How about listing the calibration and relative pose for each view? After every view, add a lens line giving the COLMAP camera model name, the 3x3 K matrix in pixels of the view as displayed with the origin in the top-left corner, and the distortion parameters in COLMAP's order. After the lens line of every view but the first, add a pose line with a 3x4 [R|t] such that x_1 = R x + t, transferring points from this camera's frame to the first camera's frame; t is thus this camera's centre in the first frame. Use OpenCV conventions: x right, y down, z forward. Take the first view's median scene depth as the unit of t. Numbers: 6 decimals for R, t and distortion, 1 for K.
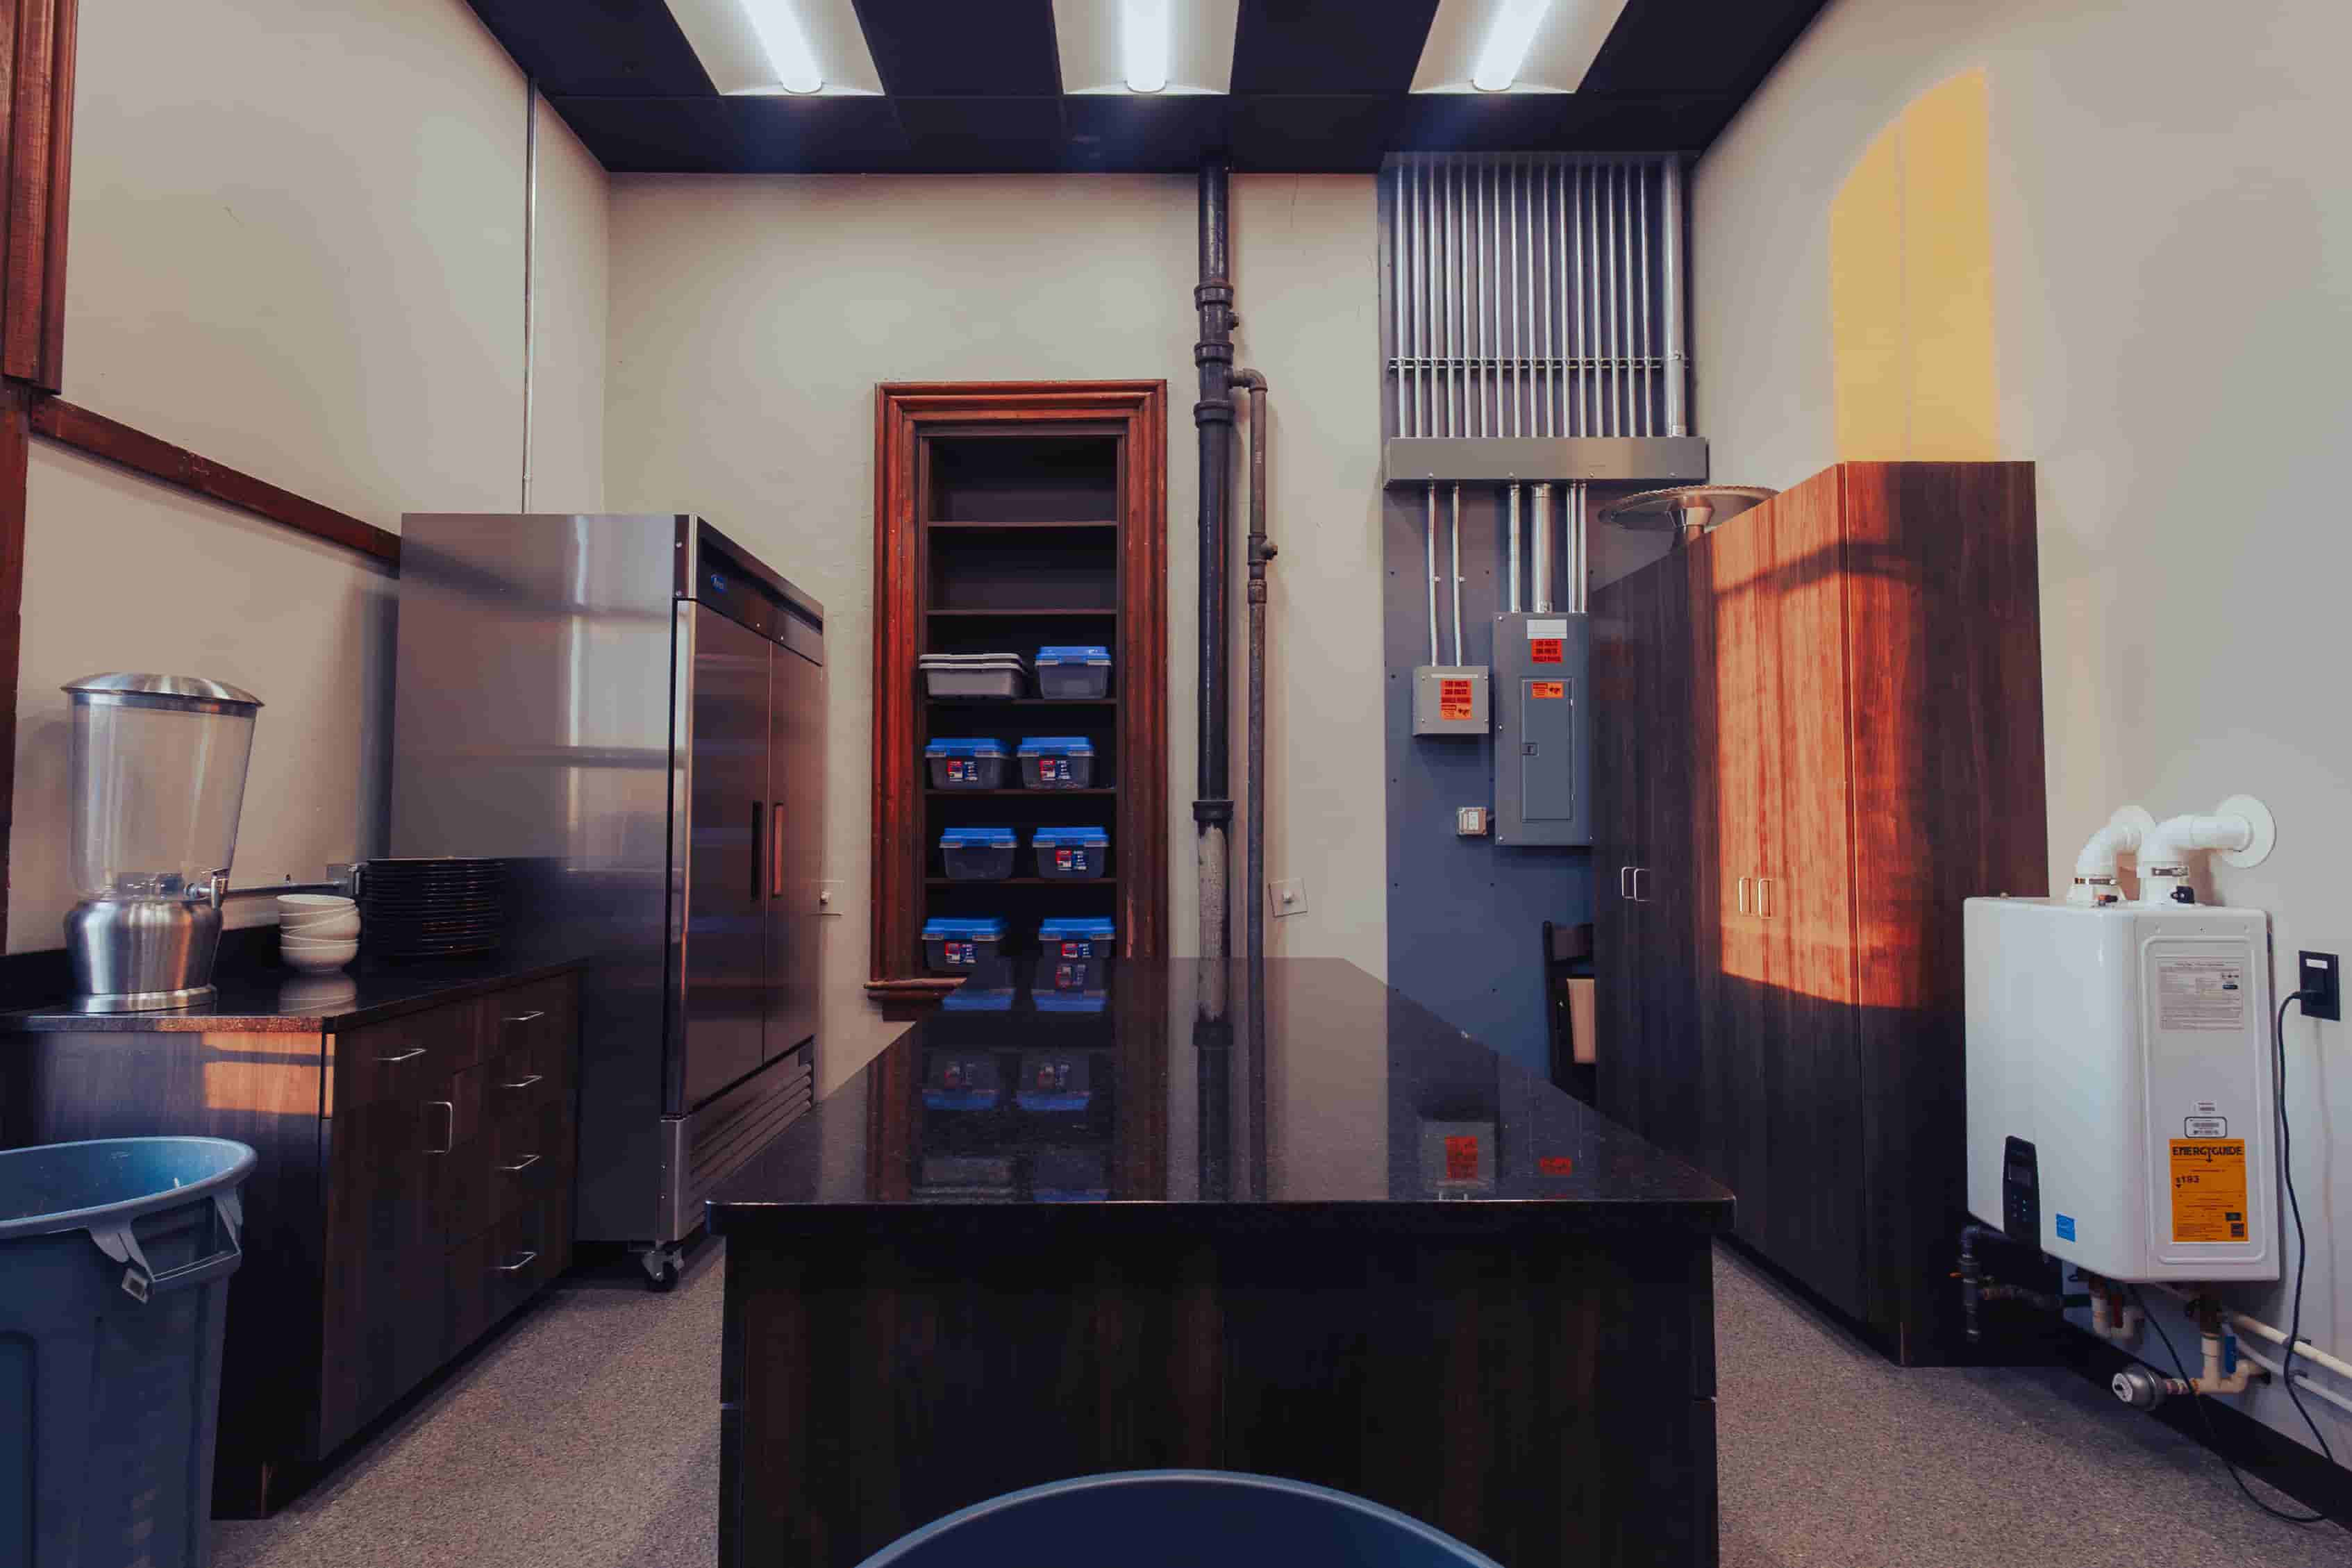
lens RADIAL K [[1224.2, 0, 1171.0], [0, 1224.2, 782.8], [0, 0, 1]] dist [0.002648, -0.002516]
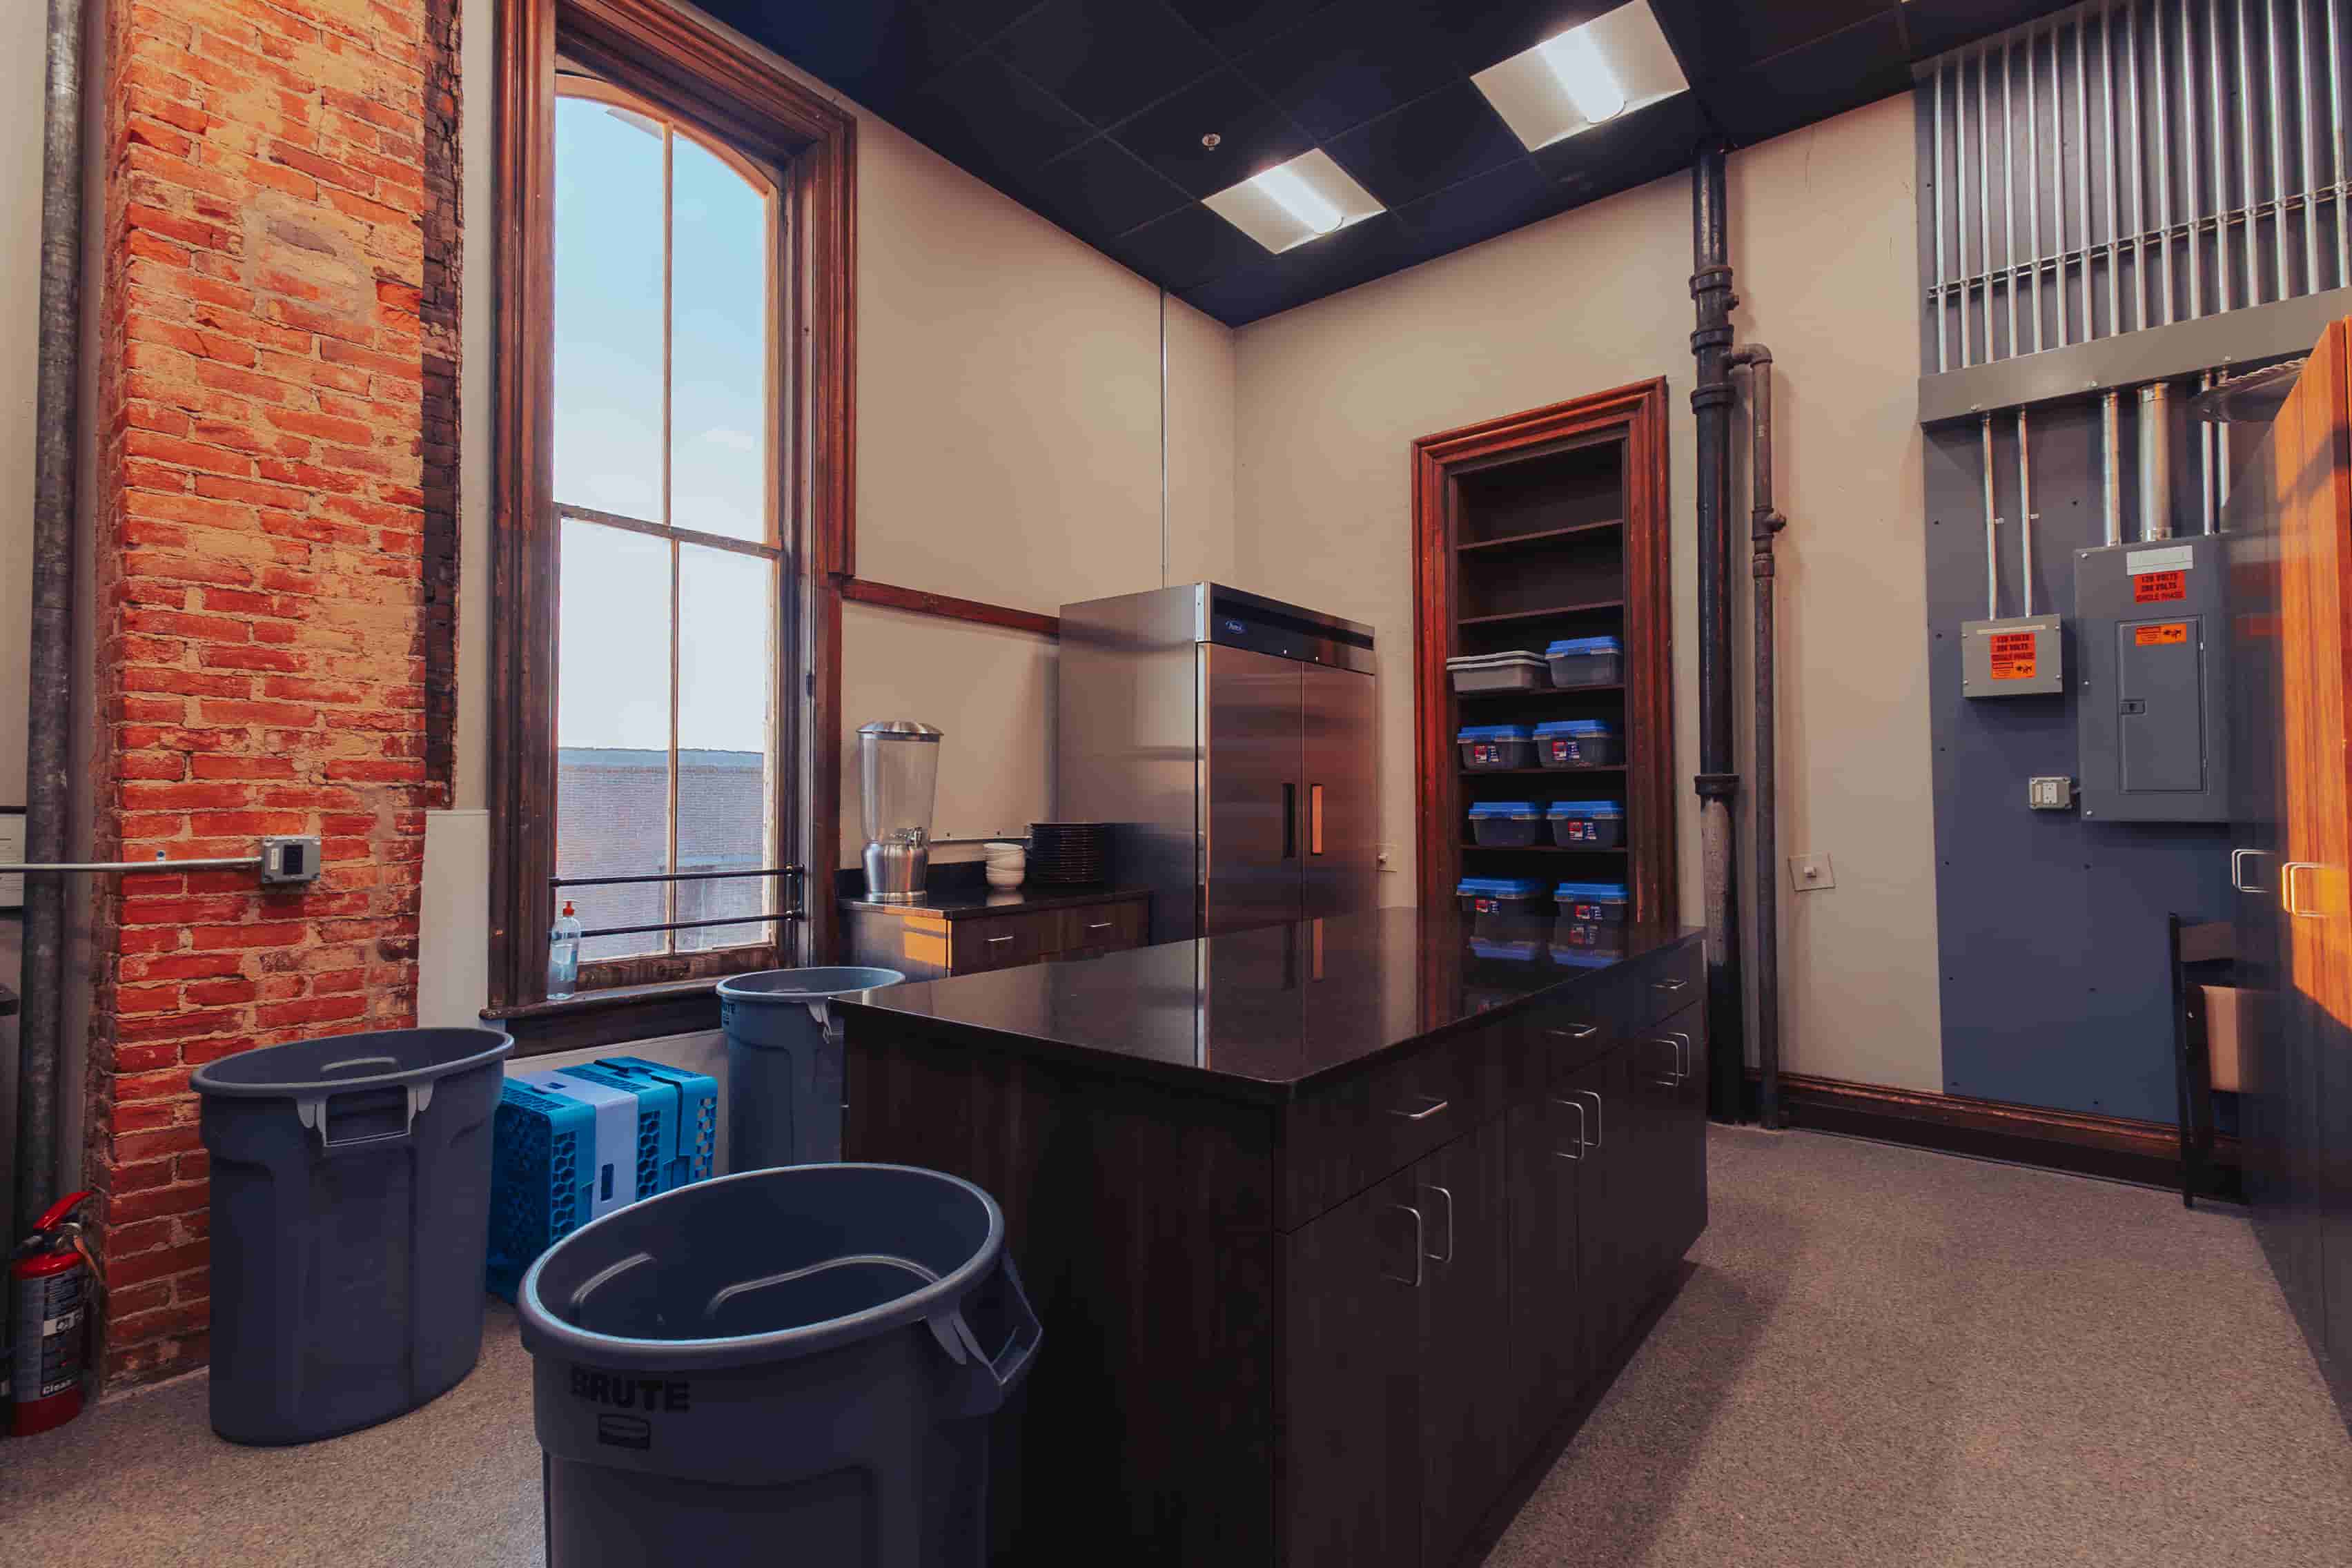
lens RADIAL K [[1082.2, 0, 1175.7], [0, 1082.2, 781.4], [0, 0, 1]] dist [0.017678, -0.000431]
pose [[0.773816, -0.014923, -0.633235, 0.259791], [0.026421, 0.999613, 0.008729, -0.000297], [0.632859, -0.023485, 0.773910, 0.002337]]
